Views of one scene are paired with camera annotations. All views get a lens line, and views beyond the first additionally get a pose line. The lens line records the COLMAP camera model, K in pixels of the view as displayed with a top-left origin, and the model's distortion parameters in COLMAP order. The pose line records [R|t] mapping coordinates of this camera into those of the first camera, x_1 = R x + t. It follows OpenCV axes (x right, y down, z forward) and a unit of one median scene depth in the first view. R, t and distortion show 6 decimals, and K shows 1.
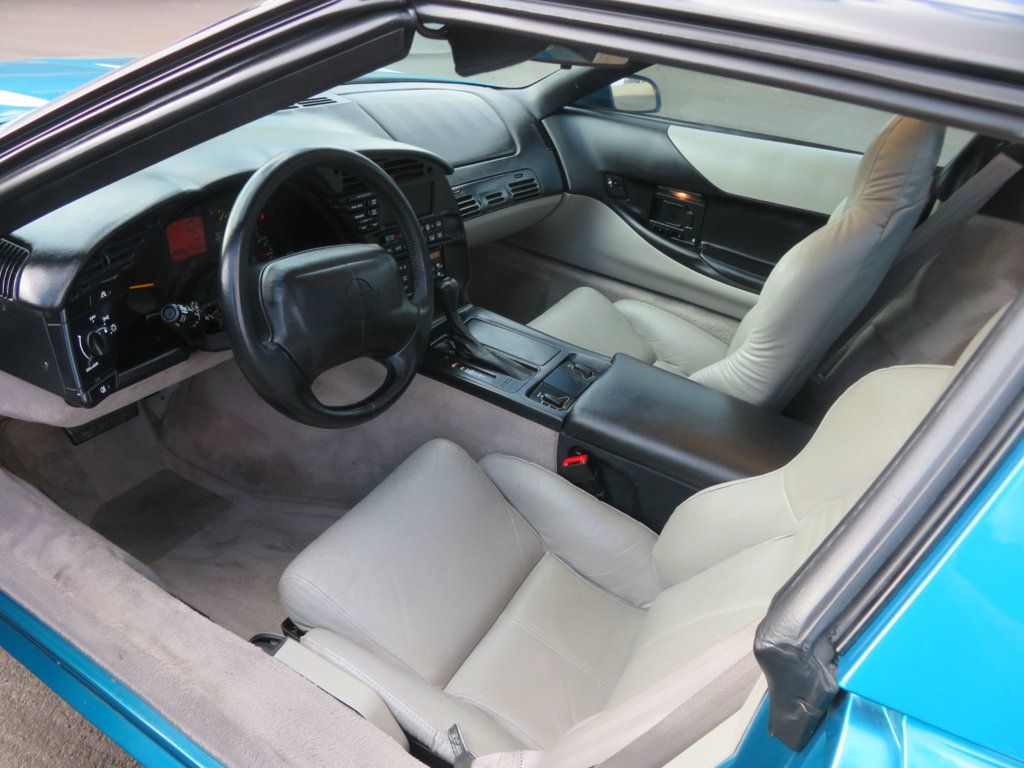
lens RADIAL K [[740.9, 0, 512.0], [0, 740.9, 384.0], [0, 0, 1]] dist [0.004947, 0.003336]
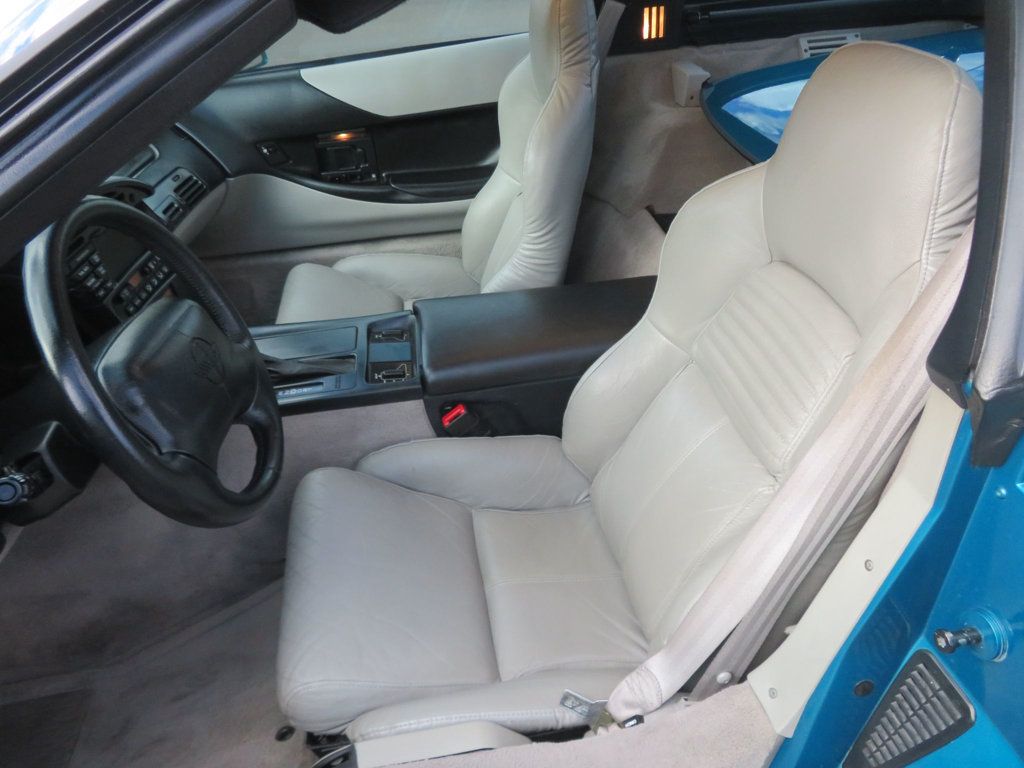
lens RADIAL K [[740.1, 0, 512.0], [0, 740.1, 384.0], [0, 0, 1]] dist [-0.004485, 0.007745]
pose [[0.770891, -0.479630, 0.419144, -0.225485], [0.449697, 0.875840, 0.175148, -0.062533], [-0.451110, 0.053468, 0.890865, 0.095435]]
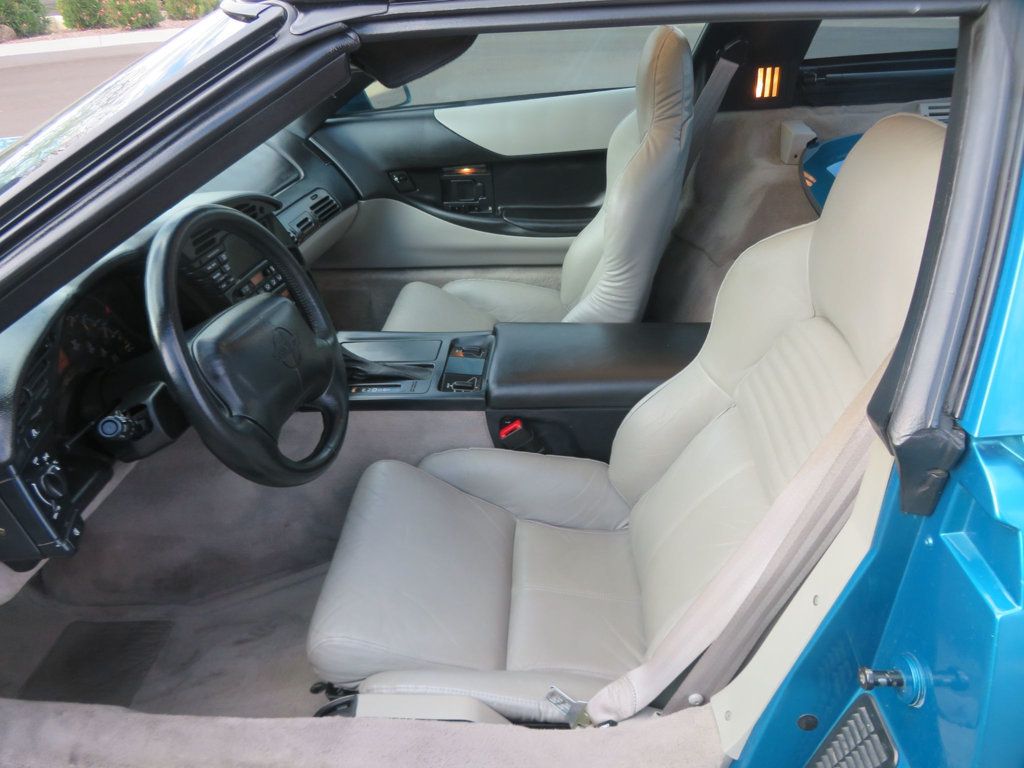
lens RADIAL K [[740.1, 0, 512.0], [0, 740.1, 384.0], [0, 0, 1]] dist [-0.004485, 0.007745]
pose [[0.886951, -0.359507, 0.289952, -0.180966], [0.359065, 0.931589, 0.056697, -0.013673], [-0.290498, 0.053824, 0.955360, -0.006005]]
